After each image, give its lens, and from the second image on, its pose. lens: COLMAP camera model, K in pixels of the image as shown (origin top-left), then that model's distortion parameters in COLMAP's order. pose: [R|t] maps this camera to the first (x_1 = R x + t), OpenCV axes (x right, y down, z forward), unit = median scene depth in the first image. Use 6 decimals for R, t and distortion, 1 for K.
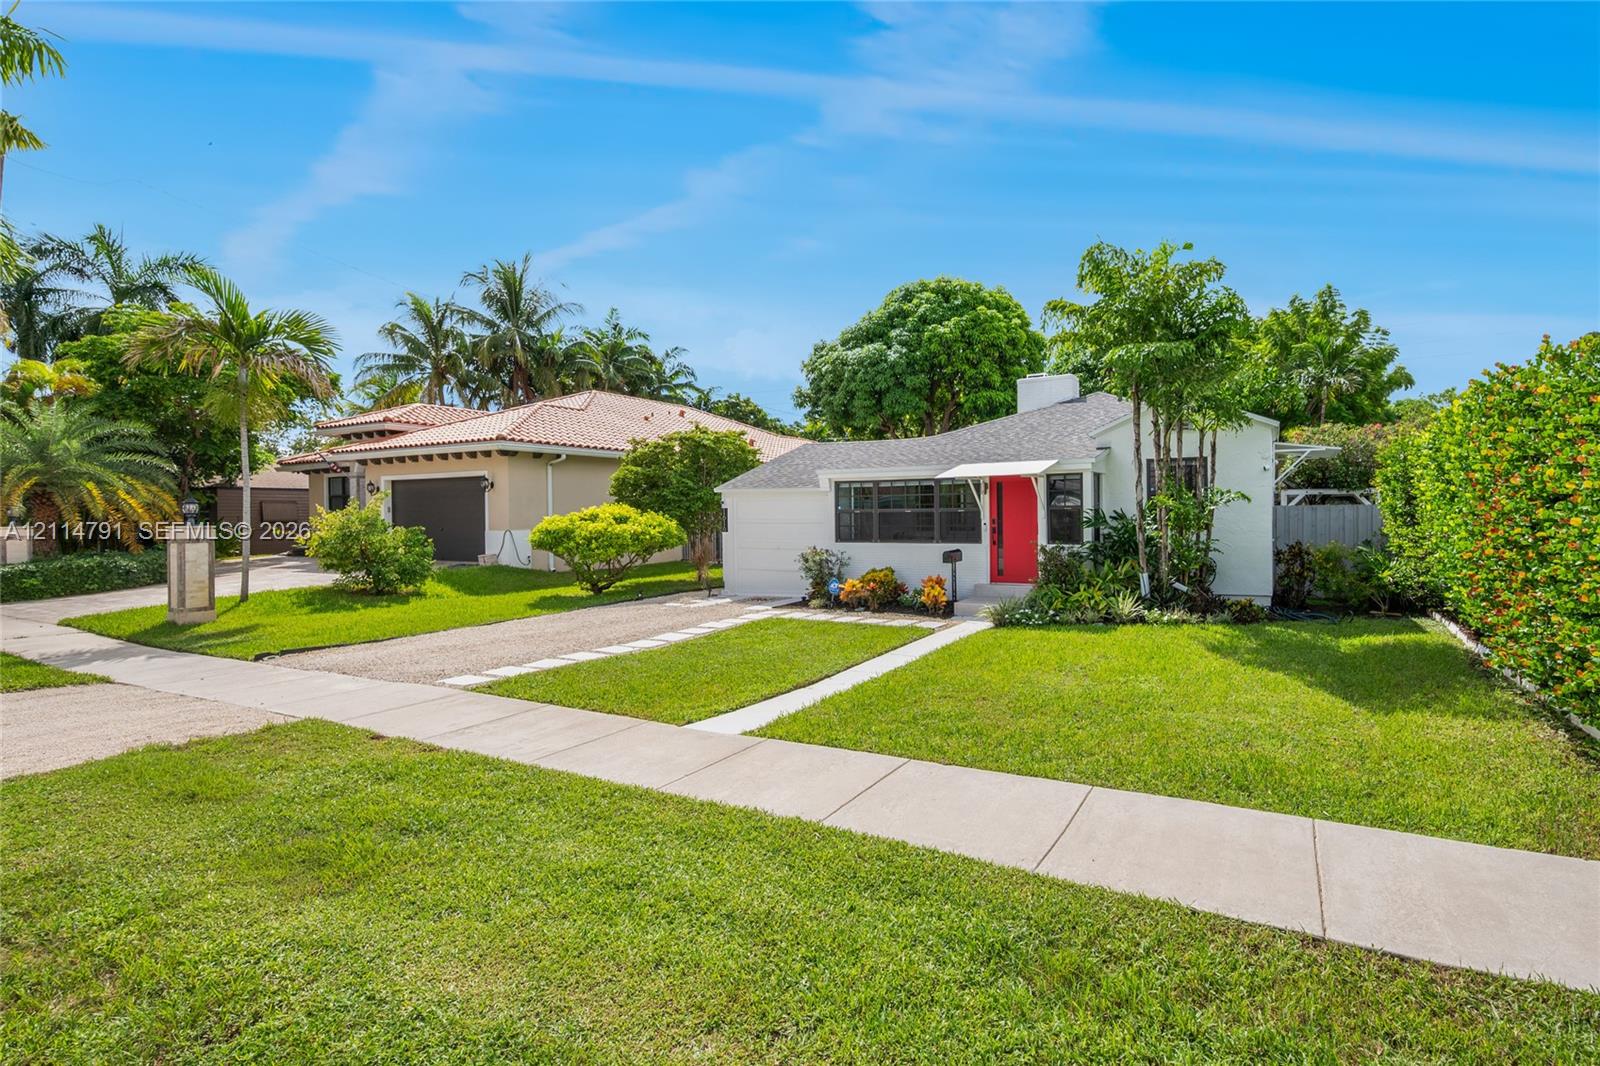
lens RADIAL K [[971.6, 0, 800.0], [0, 971.6, 533.0], [0, 0, 1]] dist [0.000162, 0.000125]
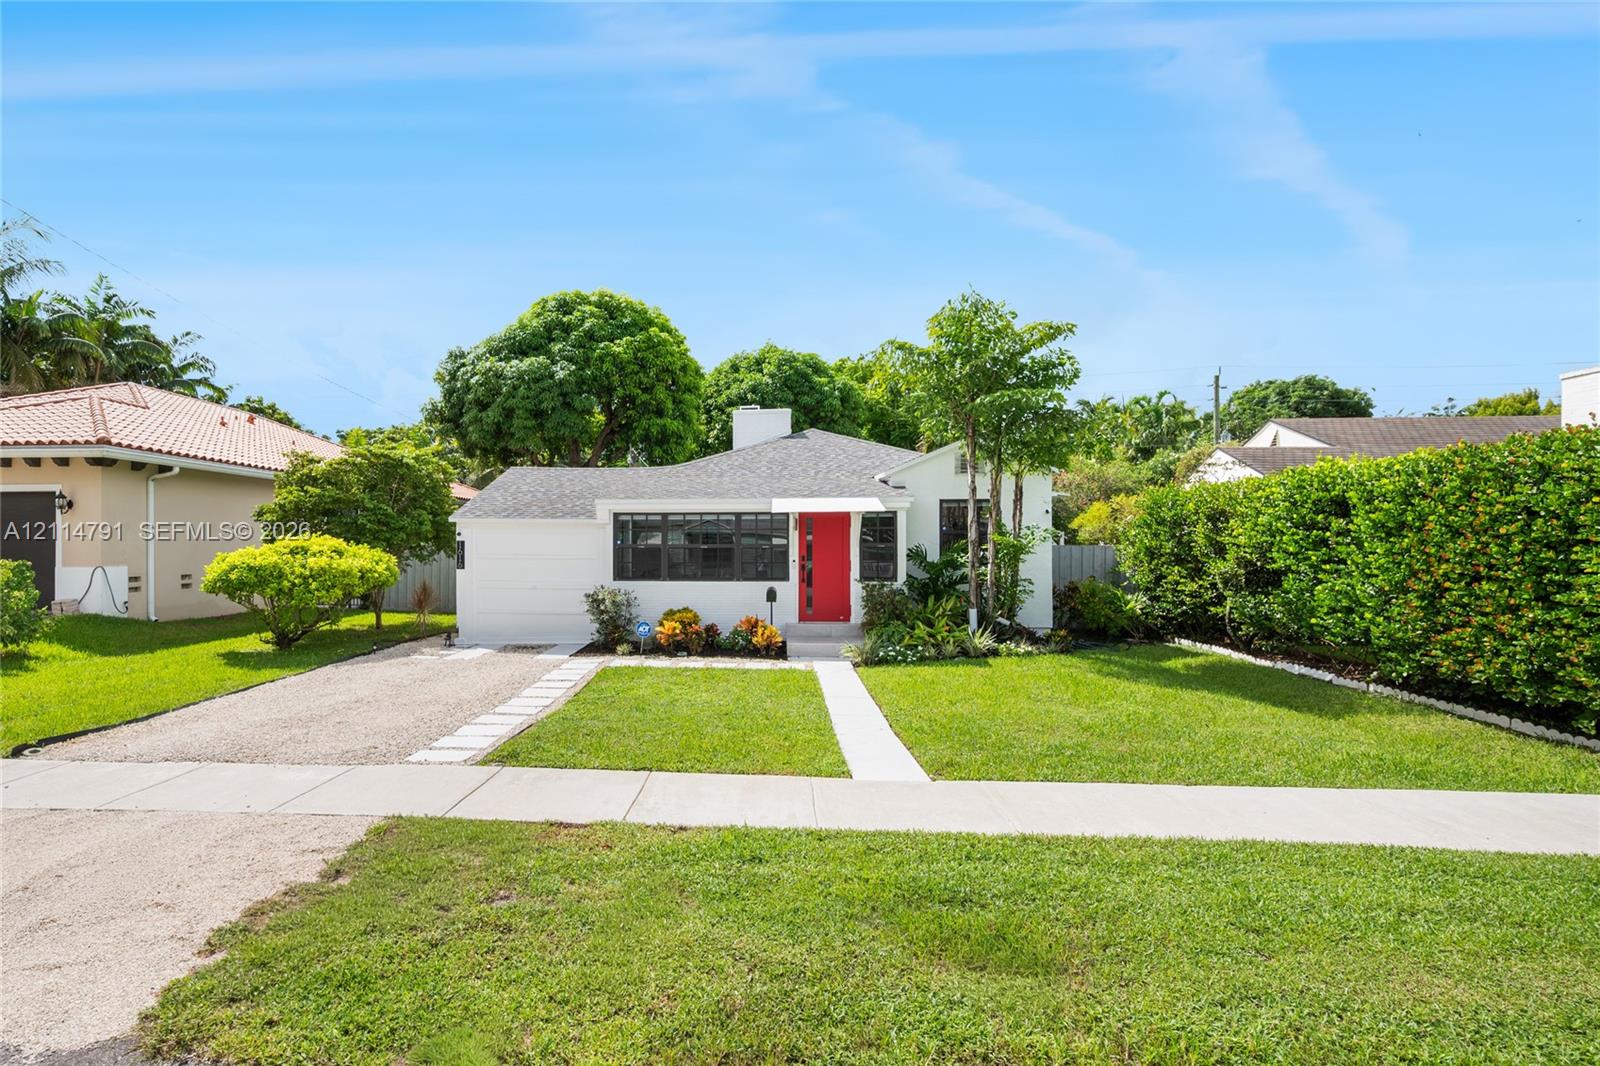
lens RADIAL K [[1063.2, 0, 798.6], [0, 1063.2, 556.6], [0, 0, 1]] dist [0.001172, -0.000090]
pose [[0.888938, 0.006395, 0.457984, -0.212445], [-0.000488, 0.999915, -0.013014, -0.000097], [-0.458028, 0.011345, 0.888865, 0.040511]]
